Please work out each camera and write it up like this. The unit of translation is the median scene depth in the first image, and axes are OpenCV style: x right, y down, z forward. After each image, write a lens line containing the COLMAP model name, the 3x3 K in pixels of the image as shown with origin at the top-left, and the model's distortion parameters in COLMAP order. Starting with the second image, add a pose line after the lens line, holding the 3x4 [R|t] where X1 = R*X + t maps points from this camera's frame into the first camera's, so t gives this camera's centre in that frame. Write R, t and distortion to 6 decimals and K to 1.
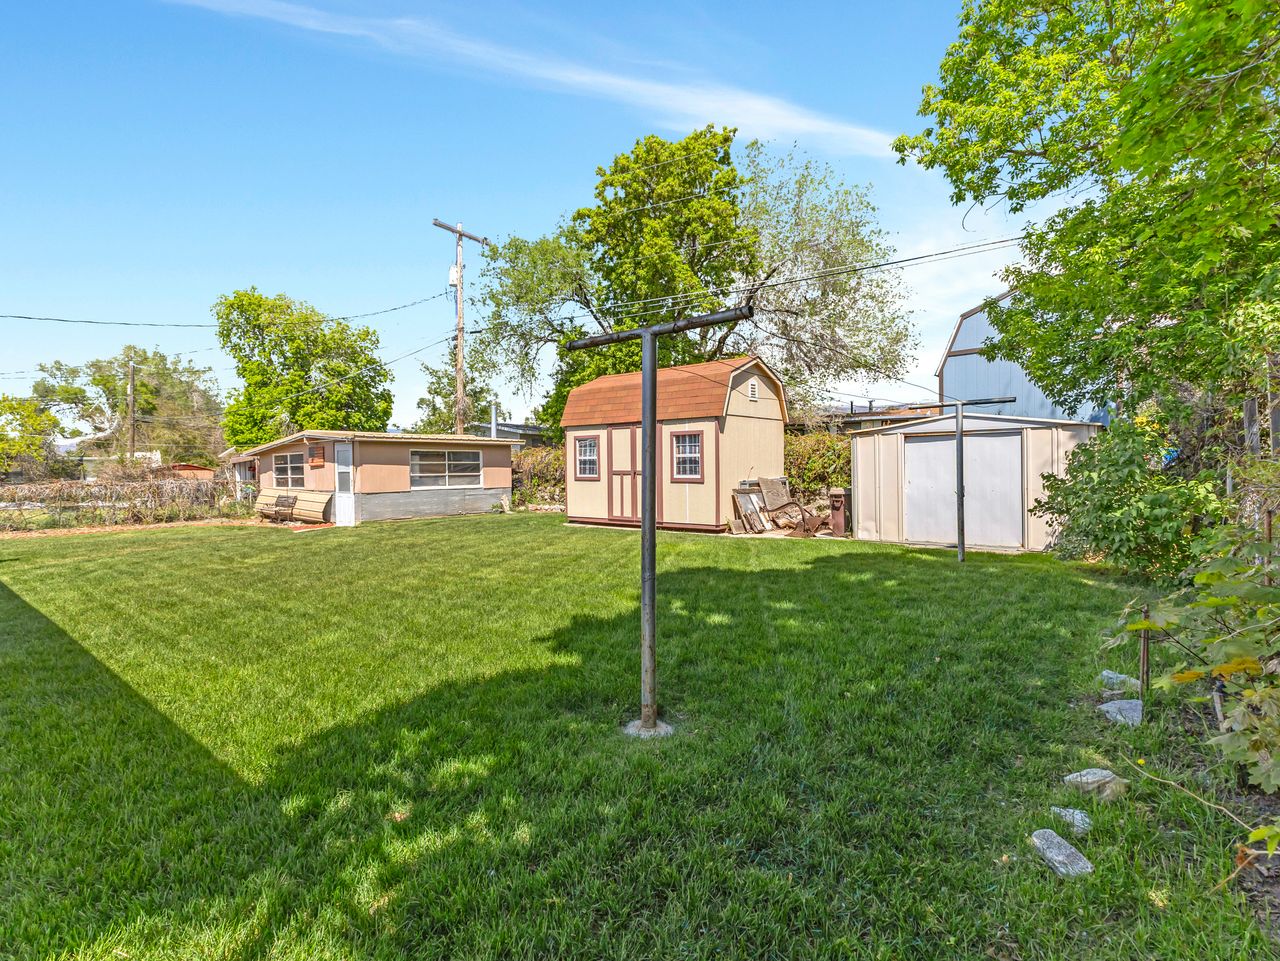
lens RADIAL K [[632.9, 0, 636.3], [0, 632.9, 483.8], [0, 0, 1]] dist [0.010903, -0.000953]
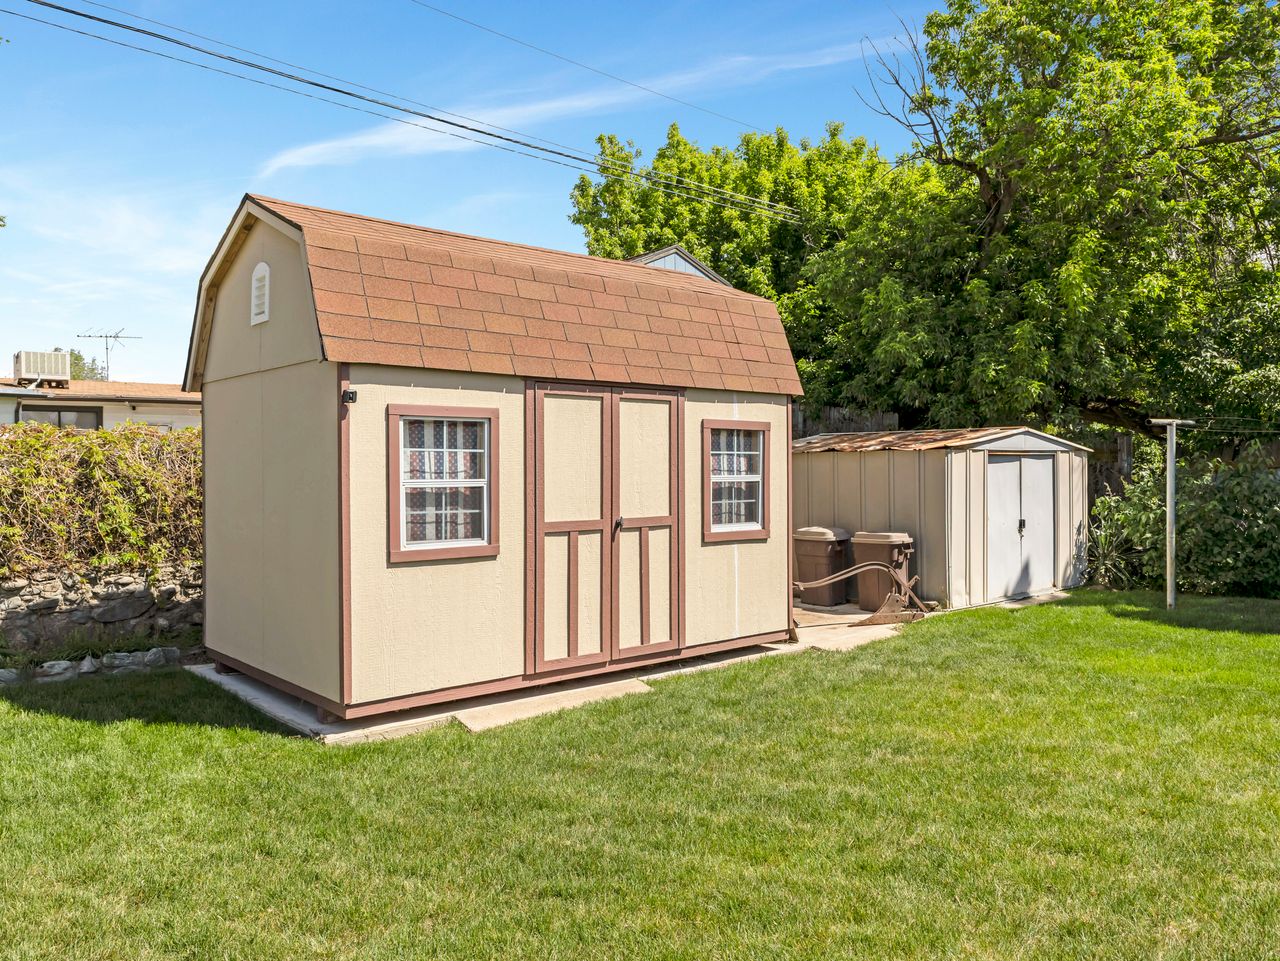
lens RADIAL K [[1013.1, 0, 640.8], [0, 1013.1, 480.6], [0, 0, 1]] dist [-0.015305, -0.001398]
pose [[0.132343, 0.003770, 0.991197, -0.406556], [0.039951, 0.999160, -0.009135, -0.026605], [-0.990398, 0.040808, 0.132081, 0.654642]]
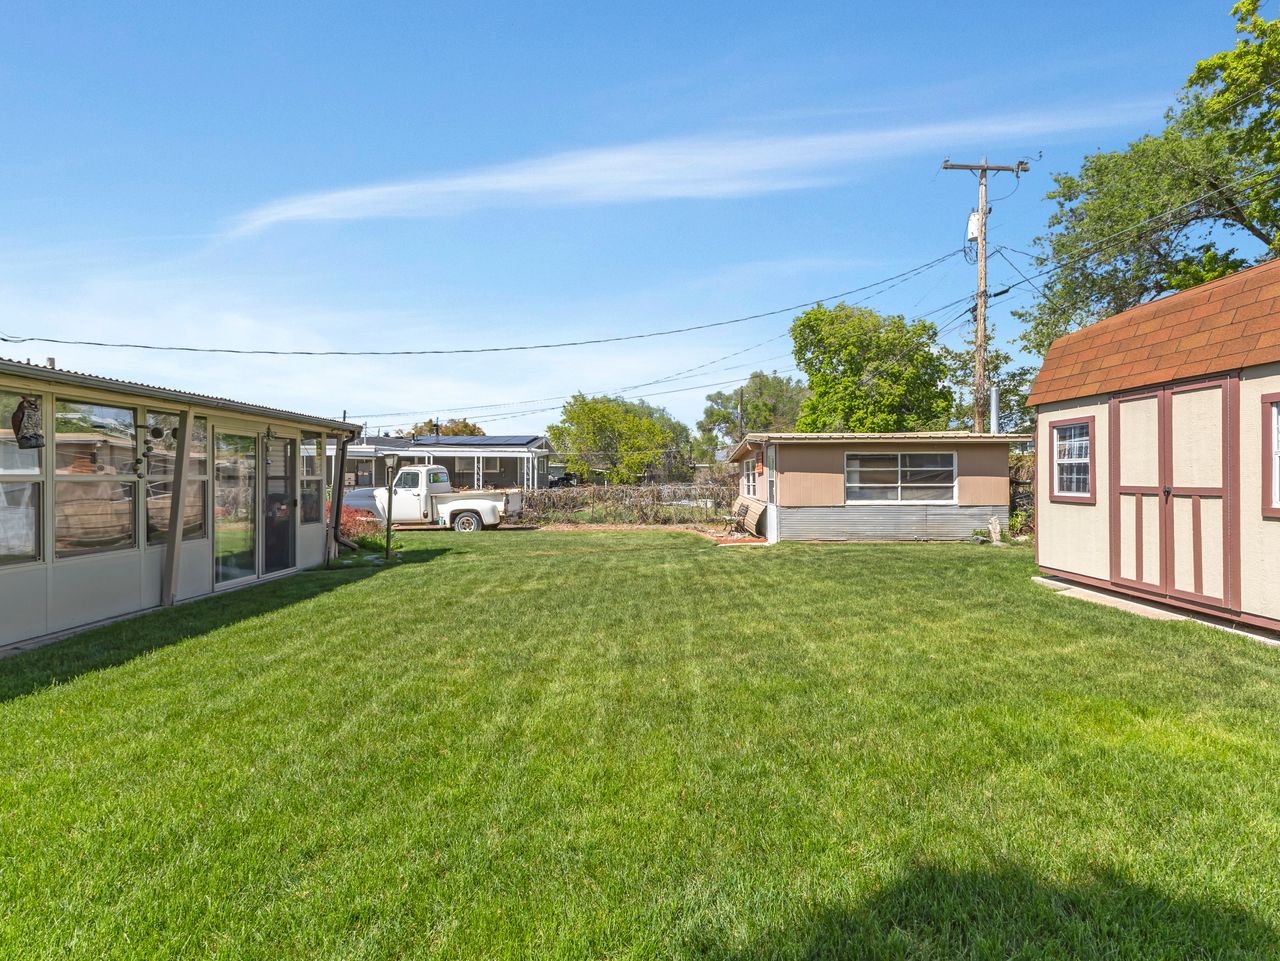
lens RADIAL K [[632.9, 0, 635.9], [0, 632.9, 473.4], [0, 0, 1]] dist [0.010903, -0.000953]
pose [[0.629358, 0.004461, -0.777103, 0.082971], [-0.023604, 0.999632, -0.013377, -0.011114], [0.776757, 0.026762, 0.629232, 0.291200]]
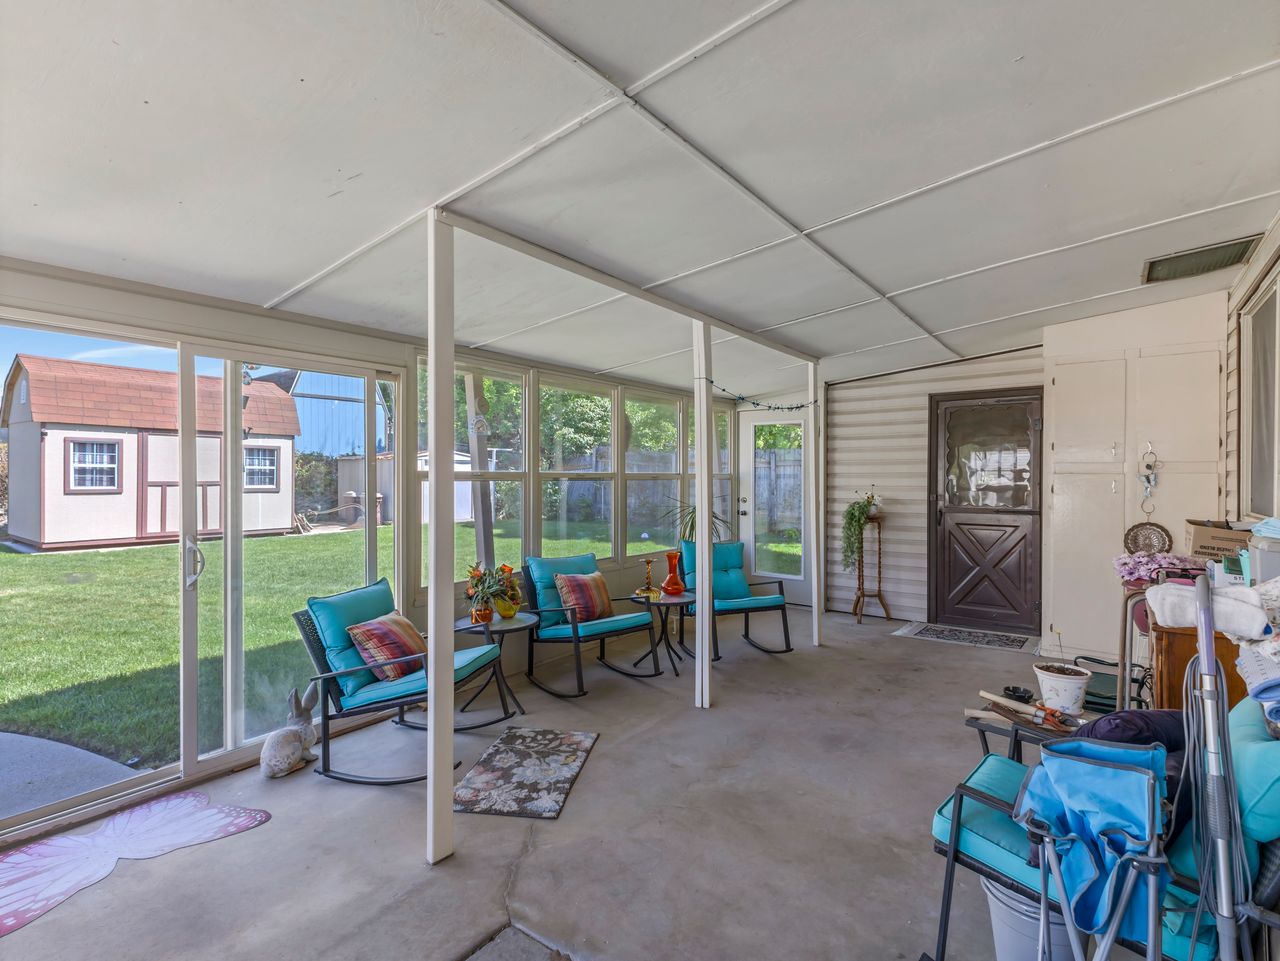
lens RADIAL K [[644.7, 0, 637.8], [0, 644.7, 480.1], [0, 0, 1]] dist [0.017511, 0.000005]
pose [[-0.064162, 0.005089, 0.997927, -0.733209], [0.026552, 0.999642, -0.003391, -0.001219], [-0.997586, 0.026279, -0.064274, 0.280361]]
